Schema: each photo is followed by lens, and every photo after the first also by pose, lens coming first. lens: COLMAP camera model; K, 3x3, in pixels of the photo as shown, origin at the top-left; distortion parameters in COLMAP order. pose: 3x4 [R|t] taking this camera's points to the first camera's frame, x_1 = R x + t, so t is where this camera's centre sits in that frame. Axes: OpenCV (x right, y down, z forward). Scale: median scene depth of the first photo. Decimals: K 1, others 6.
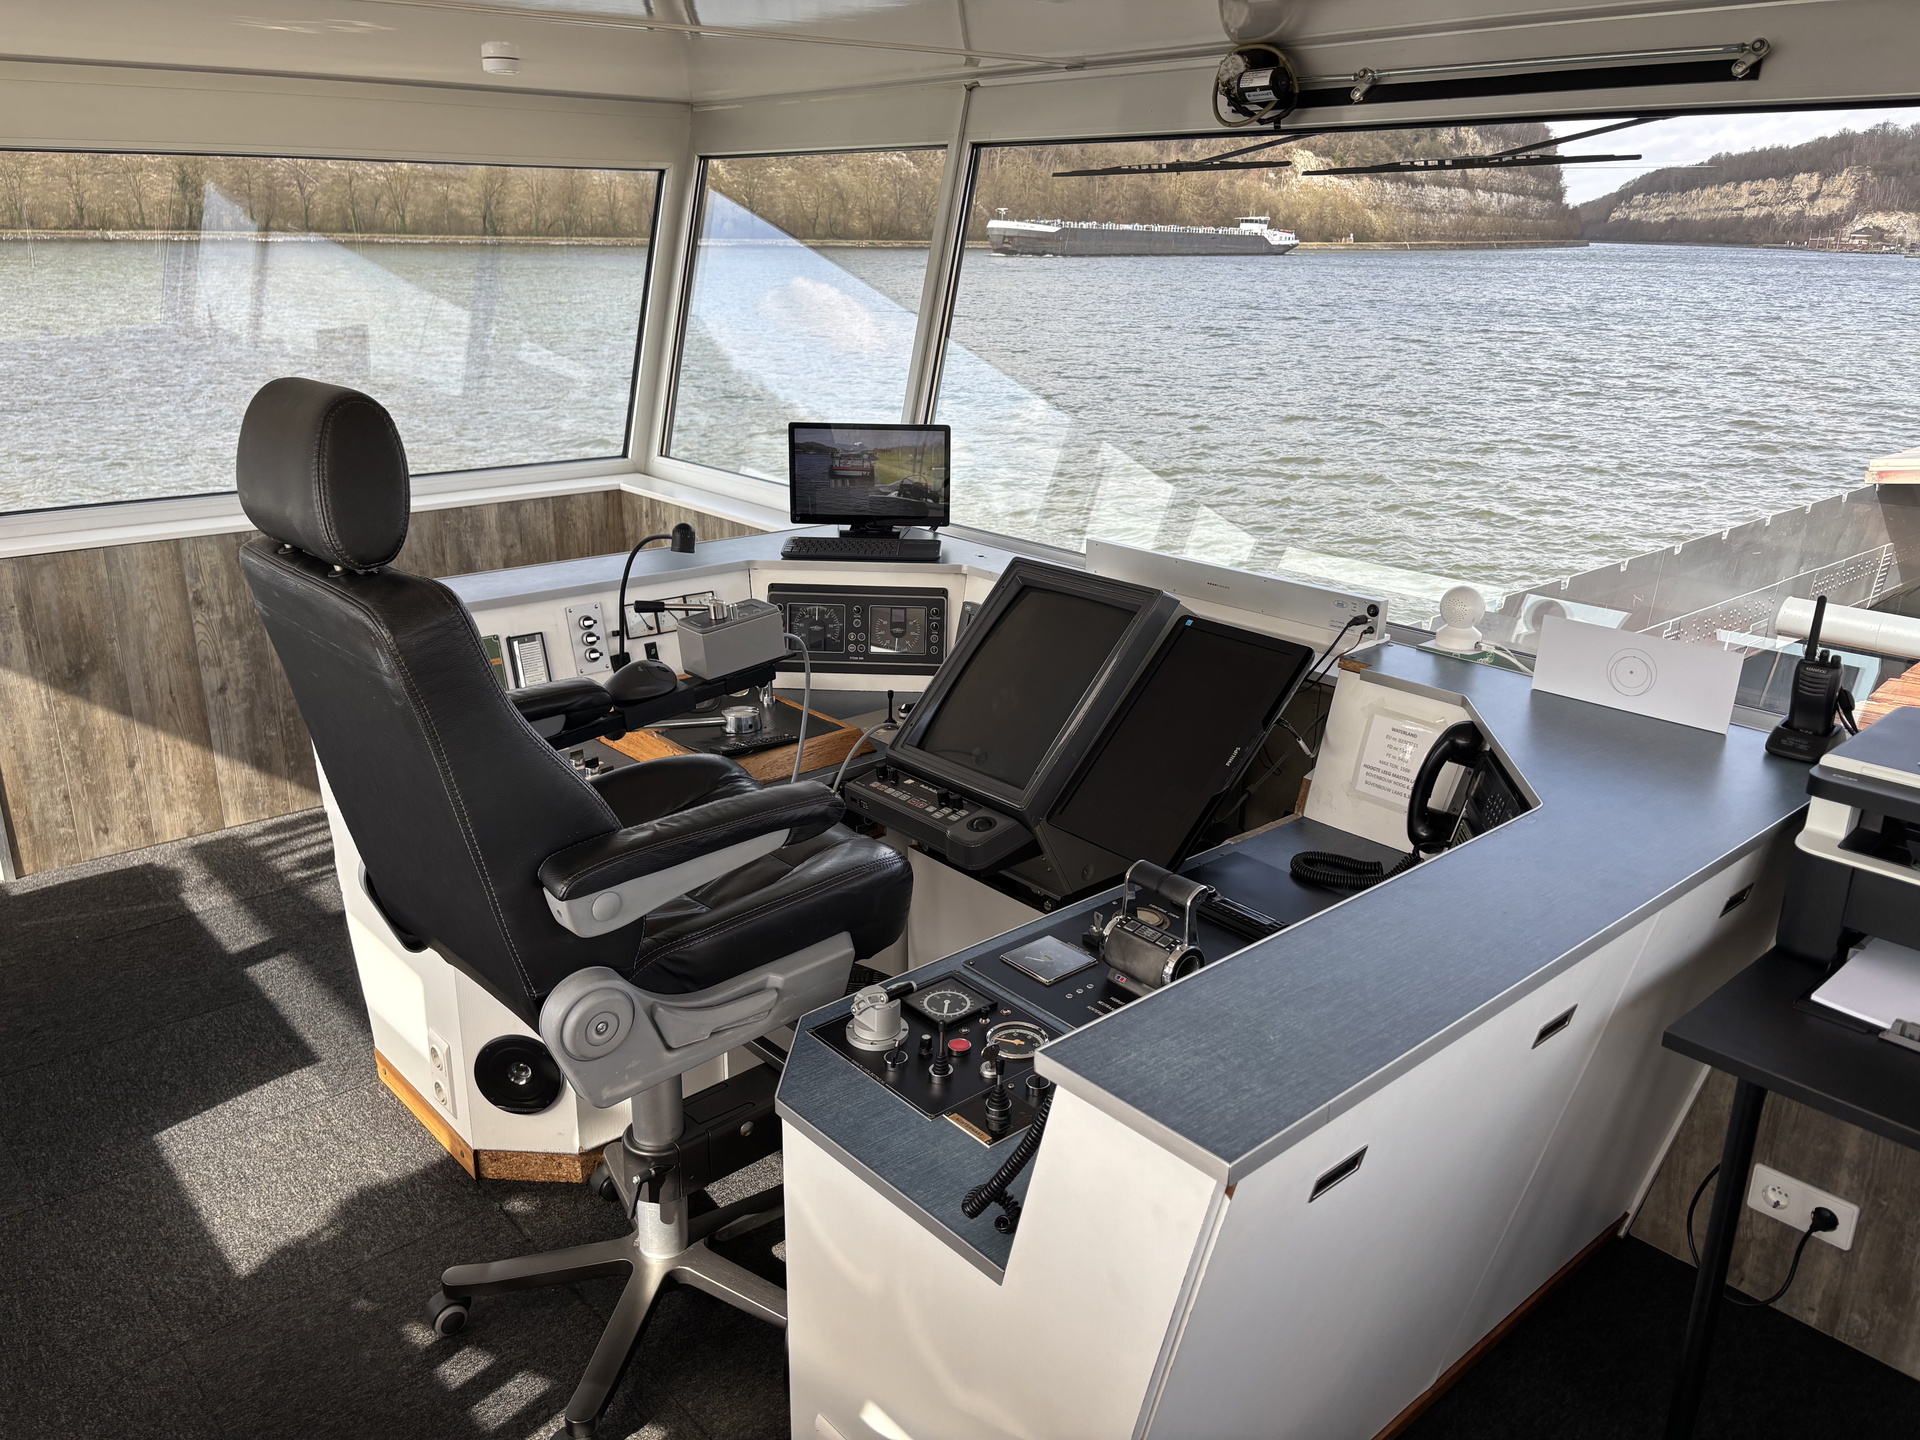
lens RADIAL K [[1458.0, 0, 960.7], [0, 1458.0, 723.0], [0, 0, 1]] dist [0.033370, -0.028886]
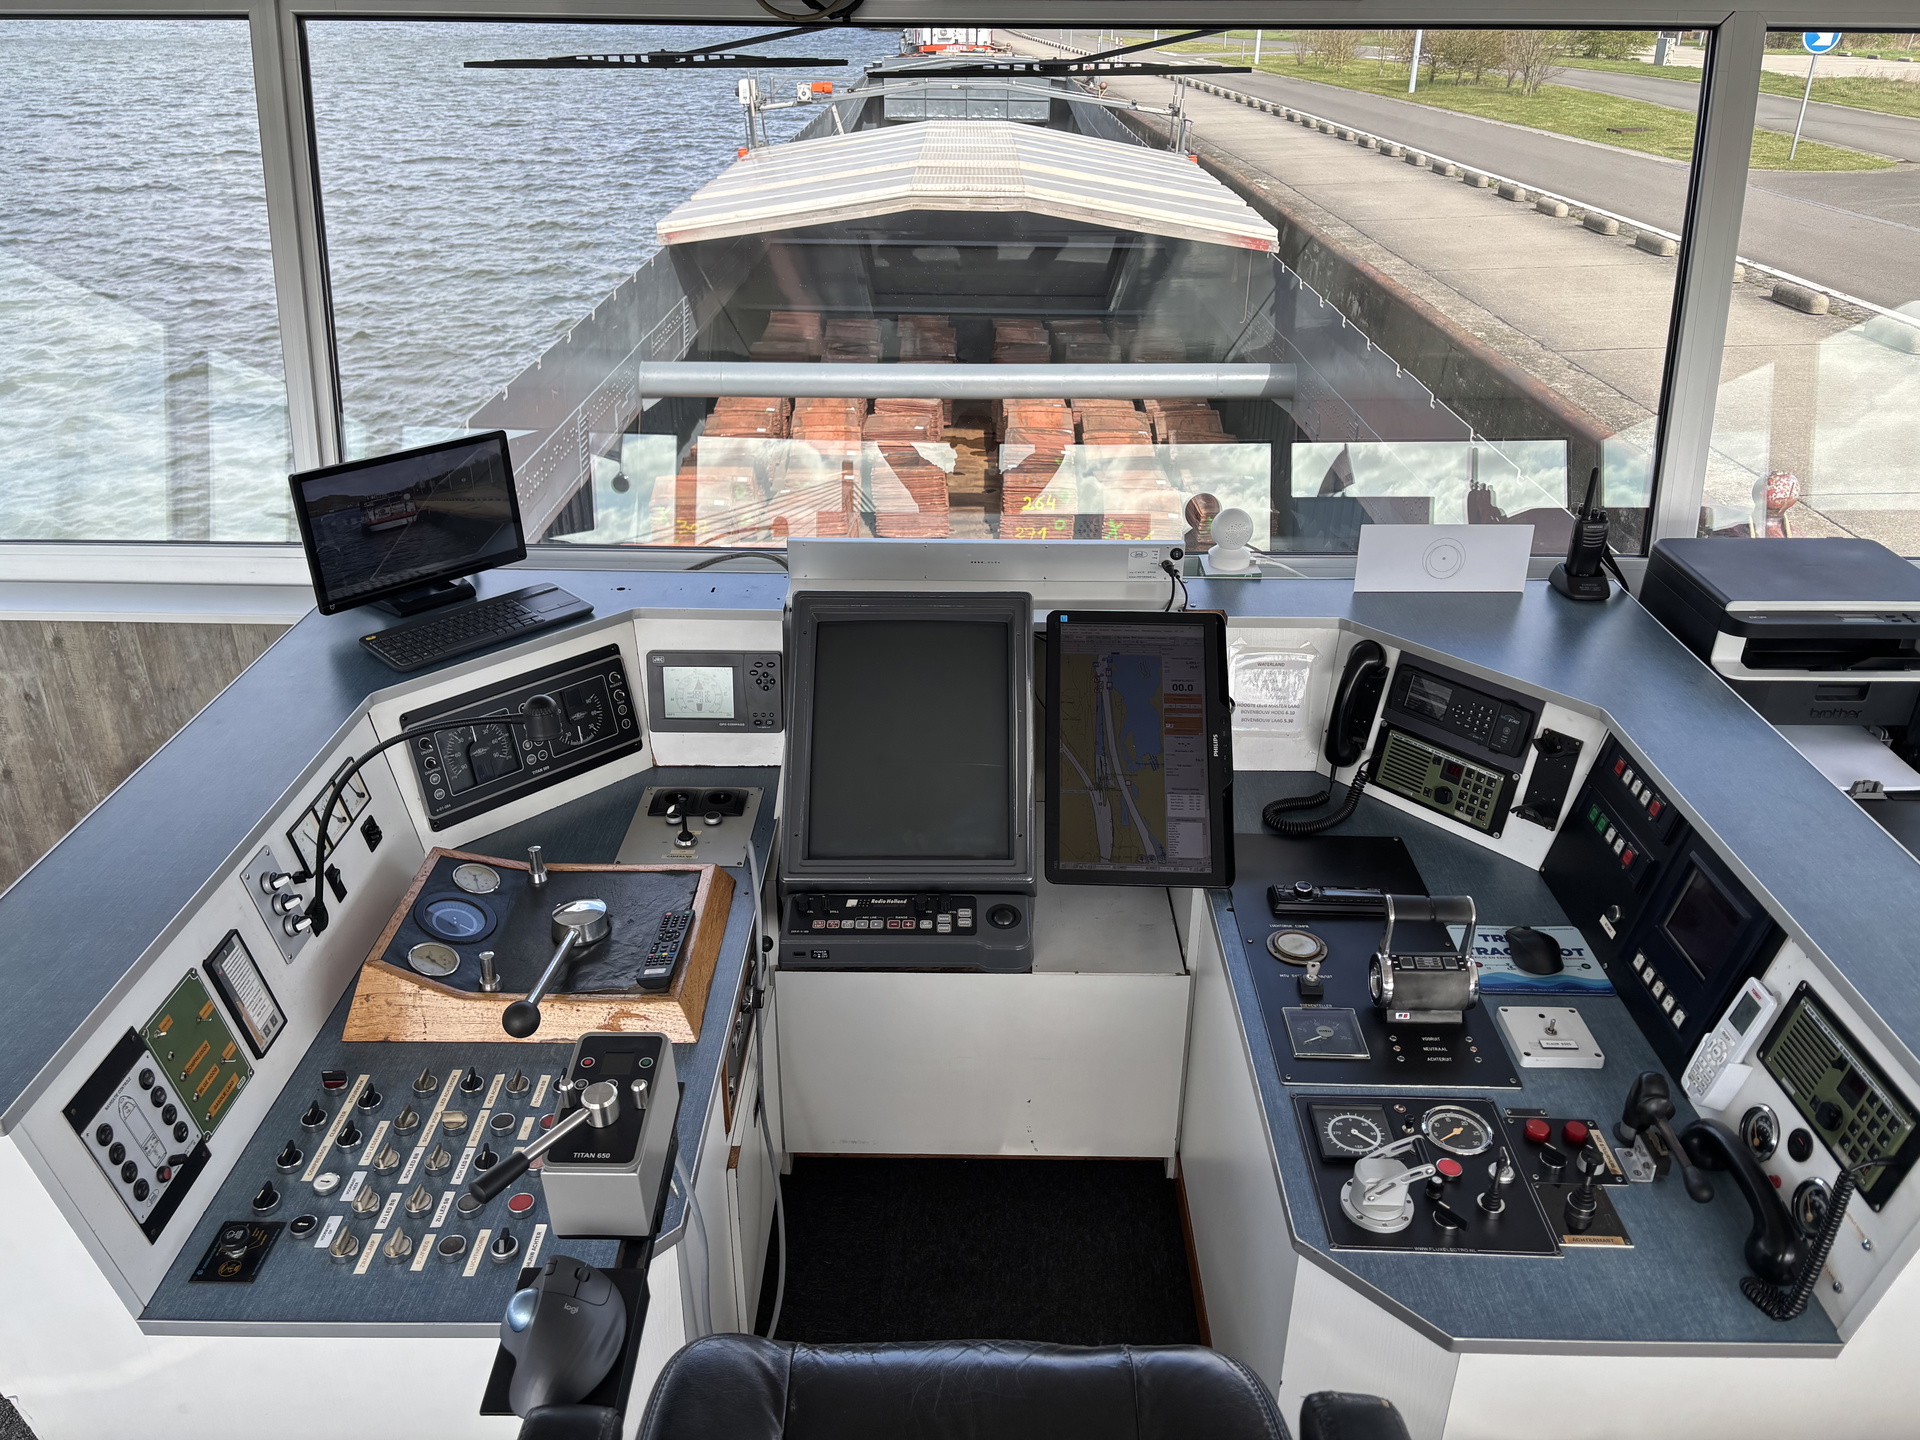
lens RADIAL K [[1458.0, 0, 961.5], [0, 1458.0, 720.8], [0, 0, 1]] dist [0.033370, -0.028886]
pose [[0.670023, -0.341064, 0.659351, -0.330031], [0.242253, 0.940039, 0.240082, -0.156775], [-0.701699, -0.001131, 0.712472, 0.251123]]
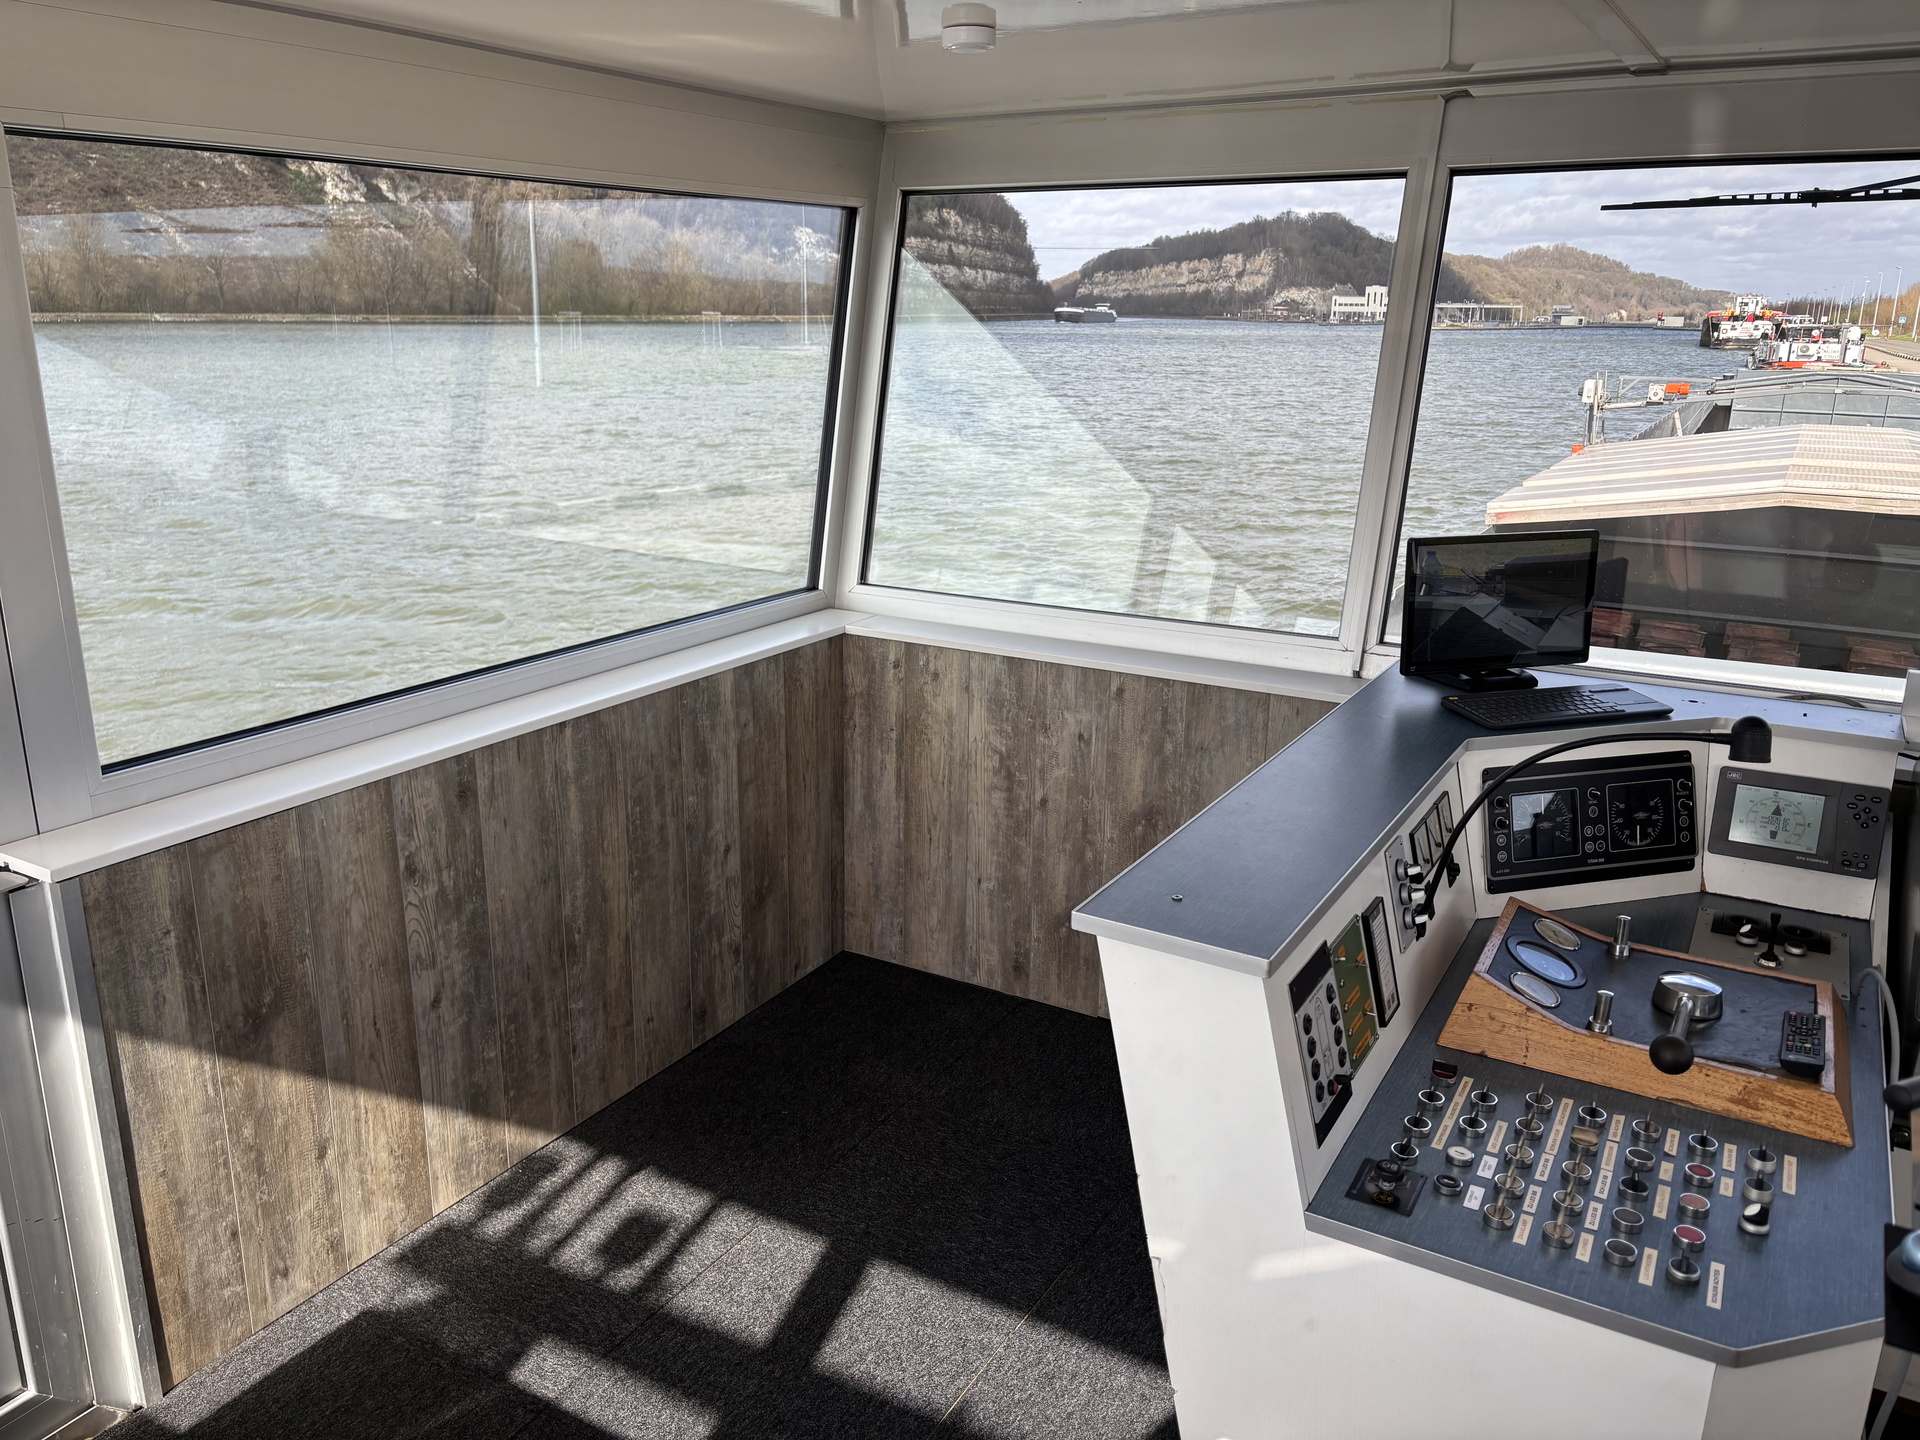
lens RADIAL K [[1458.0, 0, 960.4], [0, 1458.0, 731.8], [0, 0, 1]] dist [0.033370, -0.028886]
pose [[0.948200, -0.093533, 0.303592, -0.464420], [0.105704, 0.994111, -0.023869, -0.098538], [-0.299572, 0.054724, 0.952503, 0.322633]]
